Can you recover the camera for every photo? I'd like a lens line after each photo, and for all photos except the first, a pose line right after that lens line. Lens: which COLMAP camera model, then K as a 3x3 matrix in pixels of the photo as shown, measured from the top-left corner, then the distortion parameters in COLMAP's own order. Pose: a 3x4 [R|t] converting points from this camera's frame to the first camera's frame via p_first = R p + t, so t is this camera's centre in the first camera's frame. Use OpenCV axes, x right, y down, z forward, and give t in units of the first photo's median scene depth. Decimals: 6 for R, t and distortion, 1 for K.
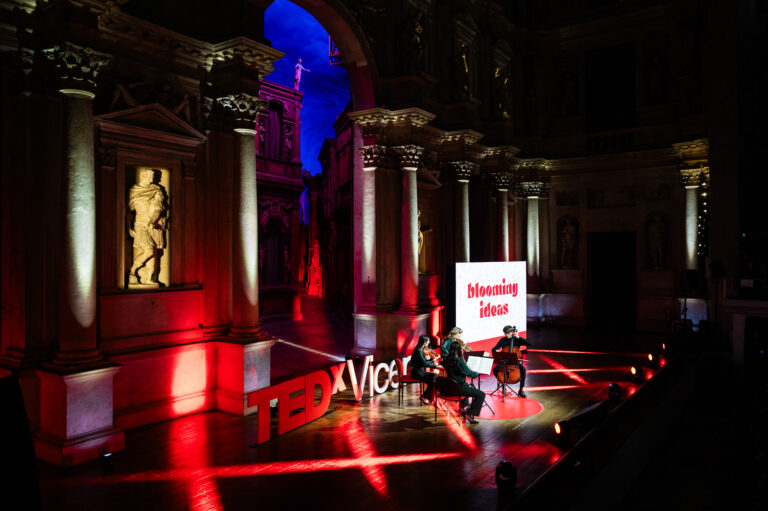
lens RADIAL K [[587.2, 0, 384.0], [0, 587.2, 255.5], [0, 0, 1]] dist [-0.004319, -0.004870]
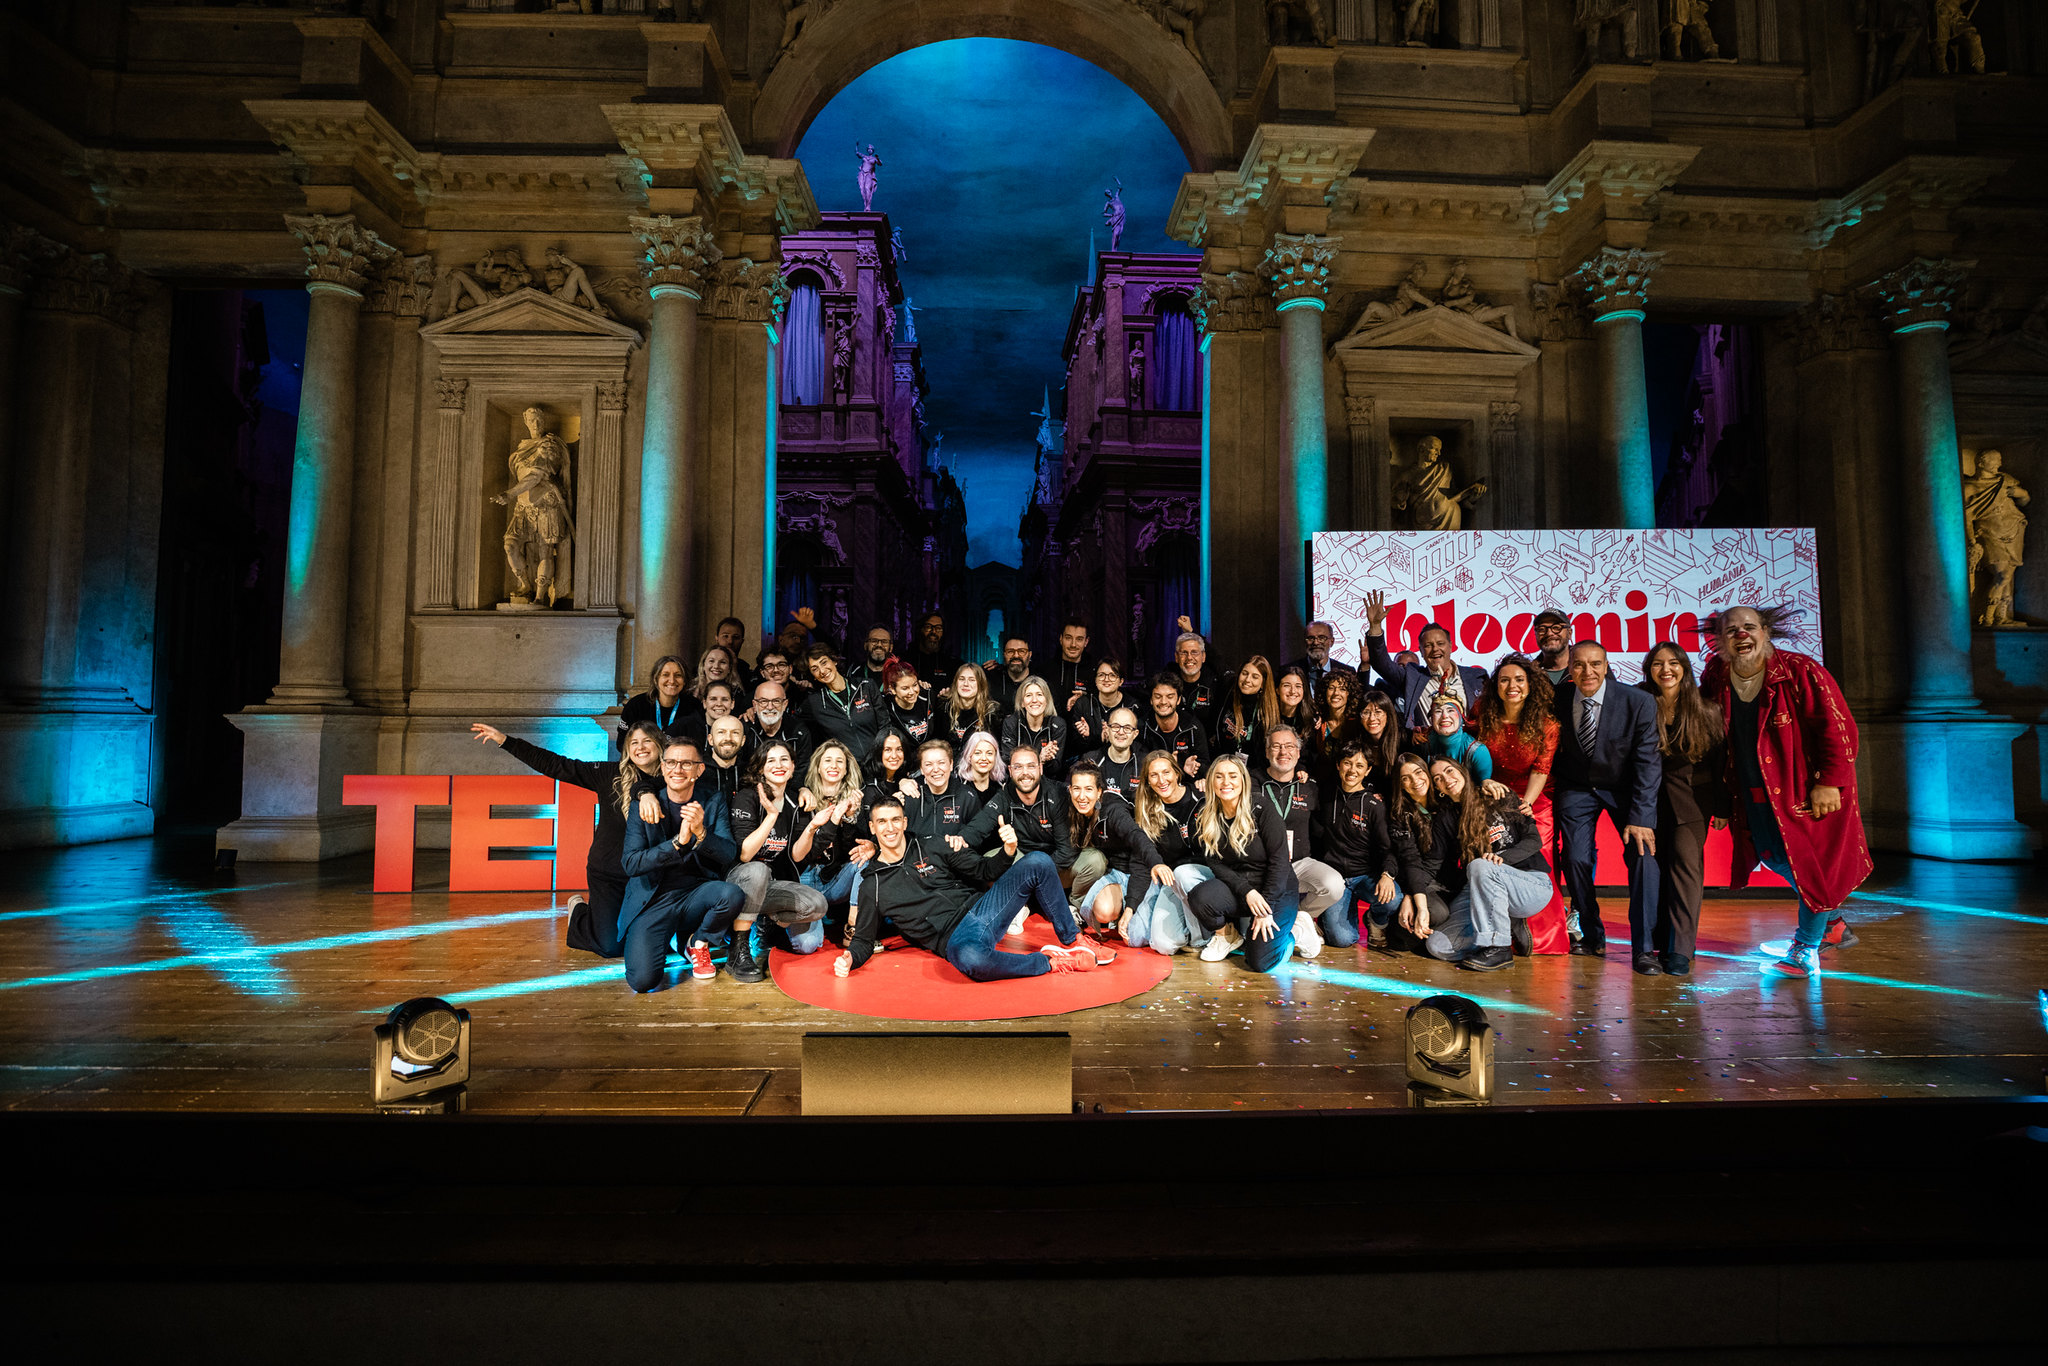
lens RADIAL K [[900.3, 0, 1024.0], [0, 900.3, 662.3], [0, 0, 1]] dist [-0.025364, 0.000234]
pose [[0.584978, -0.050811, -0.809456, 0.340867], [-0.009928, 0.997512, -0.069791, 0.094347], [0.810988, 0.048863, 0.583019, 0.520946]]
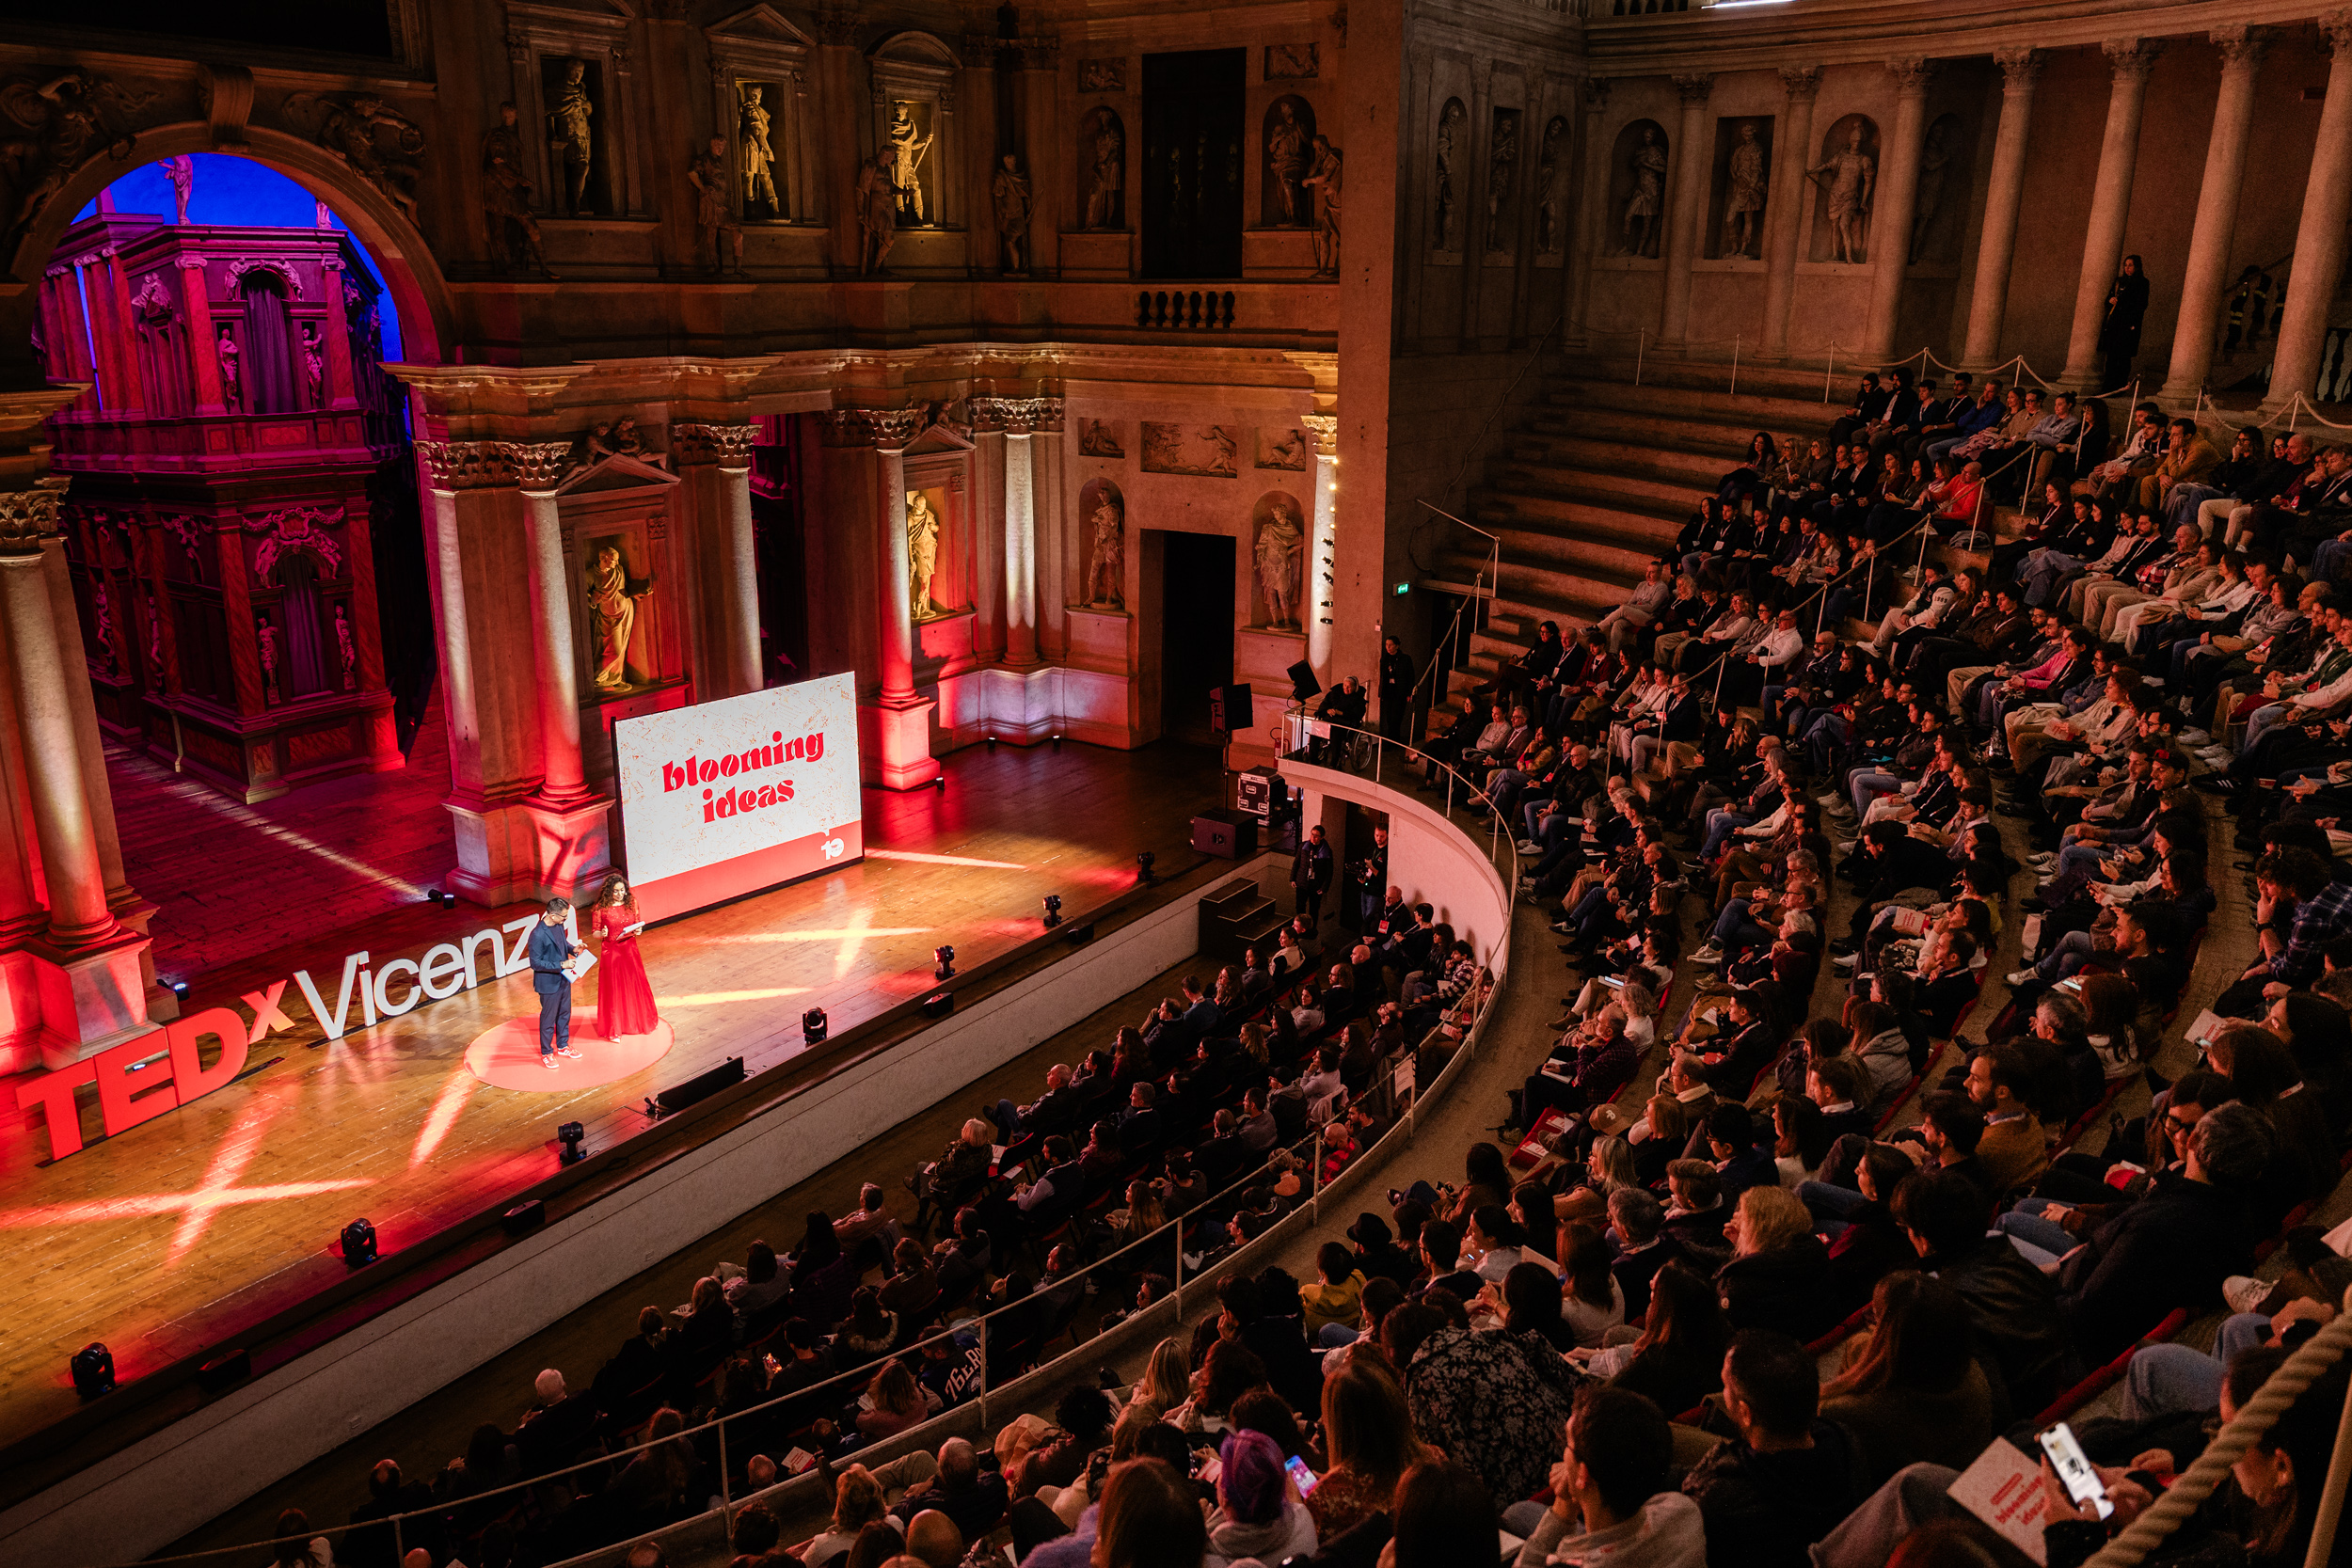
lens RADIAL K [[1788.3, 0, 1176.0], [0, 1788.3, 784.0], [0, 0, 1]] dist [0.038651, -0.000429]
pose [[0.999733, 0.006840, 0.022069, 0.462337], [-0.012876, 0.958041, 0.286343, -0.307938], [-0.019184, -0.286551, 0.957873, -0.357183]]
